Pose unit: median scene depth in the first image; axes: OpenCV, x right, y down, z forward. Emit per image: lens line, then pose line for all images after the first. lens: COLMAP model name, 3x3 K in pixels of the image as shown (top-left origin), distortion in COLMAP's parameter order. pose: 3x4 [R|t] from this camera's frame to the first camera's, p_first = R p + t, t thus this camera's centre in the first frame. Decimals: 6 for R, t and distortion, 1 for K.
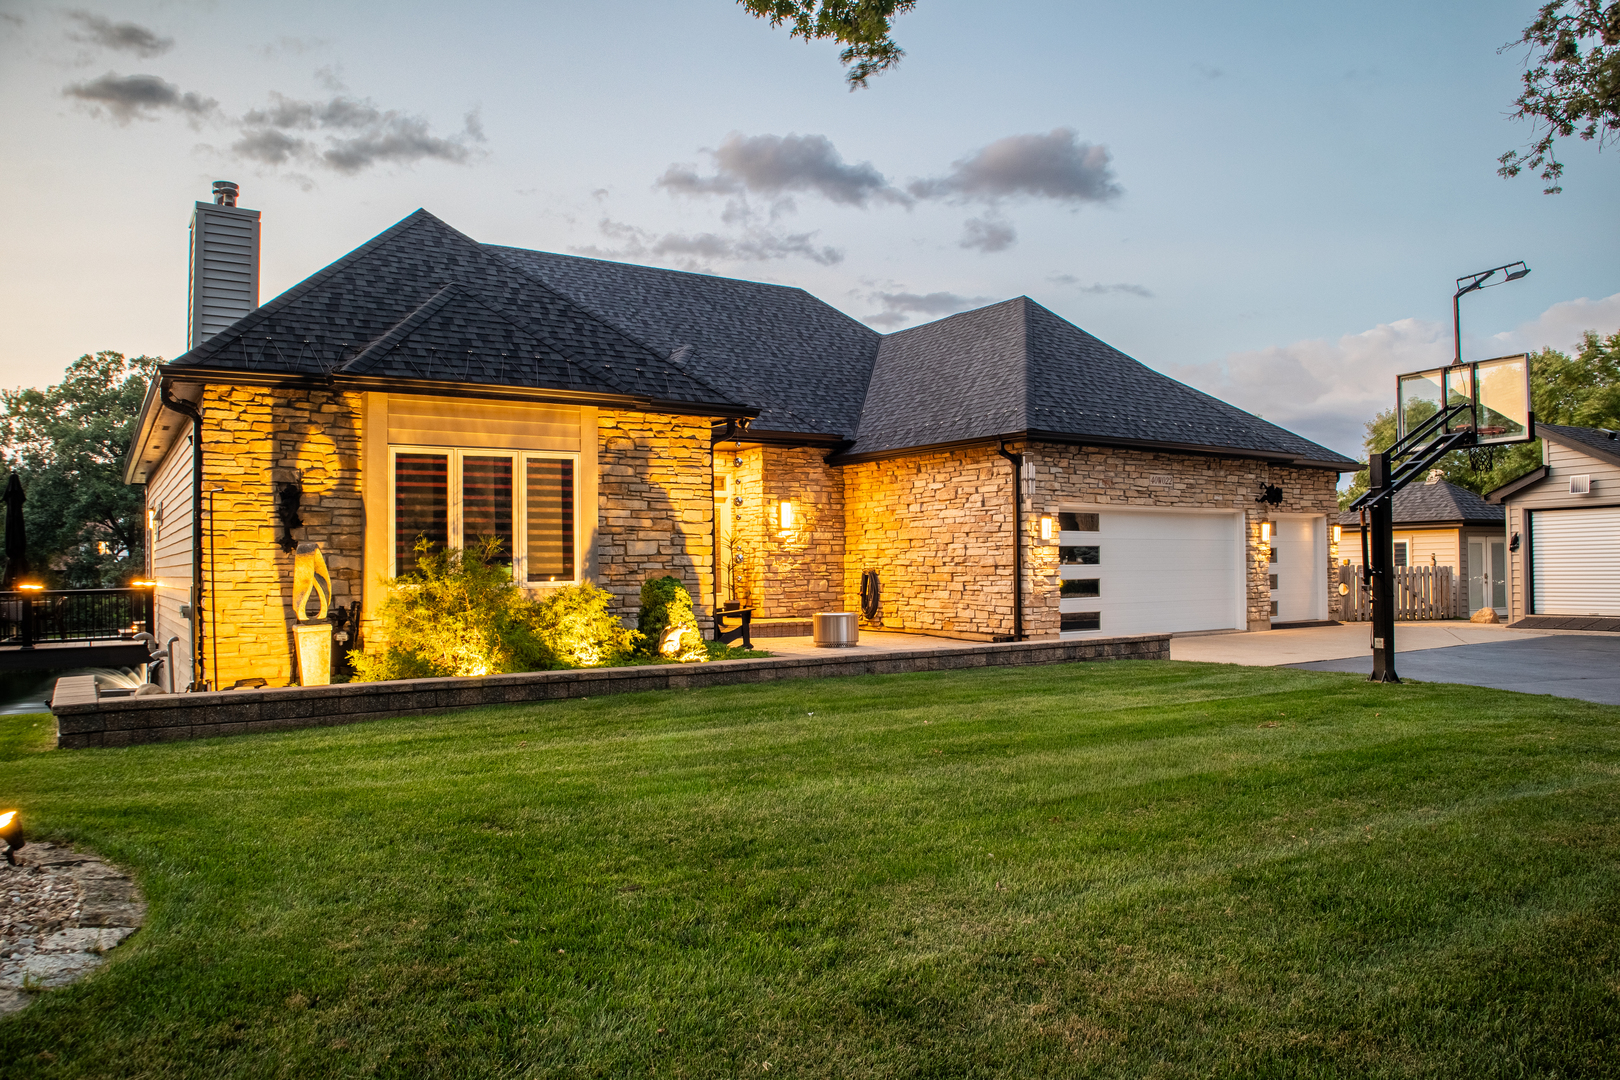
lens RADIAL K [[1124.6, 0, 808.7], [0, 1124.6, 547.1], [0, 0, 1]] dist [-0.056015, 0.014501]
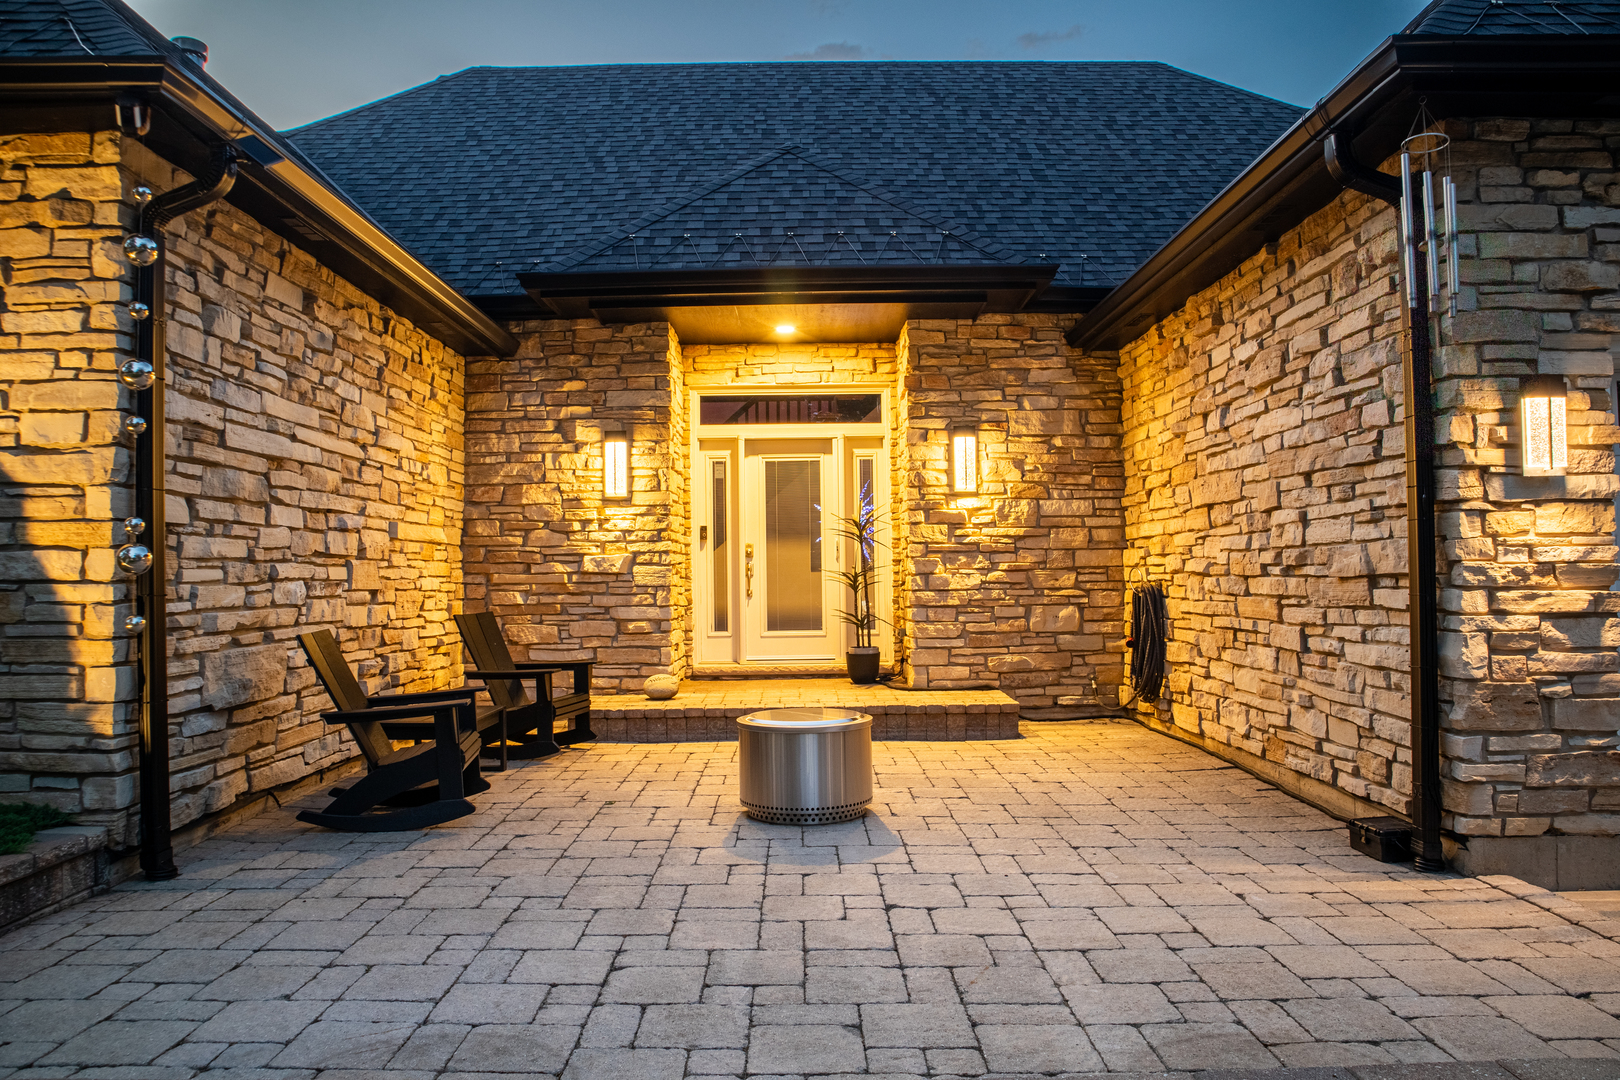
lens RADIAL K [[1124.6, 0, 808.4], [0, 1124.6, 538.6], [0, 0, 1]] dist [-0.056015, 0.014501]
pose [[0.833688, -0.018540, -0.551924, 0.185157], [0.012300, 0.999812, -0.015007, 0.008377], [0.552098, 0.005723, 0.833759, 0.609142]]
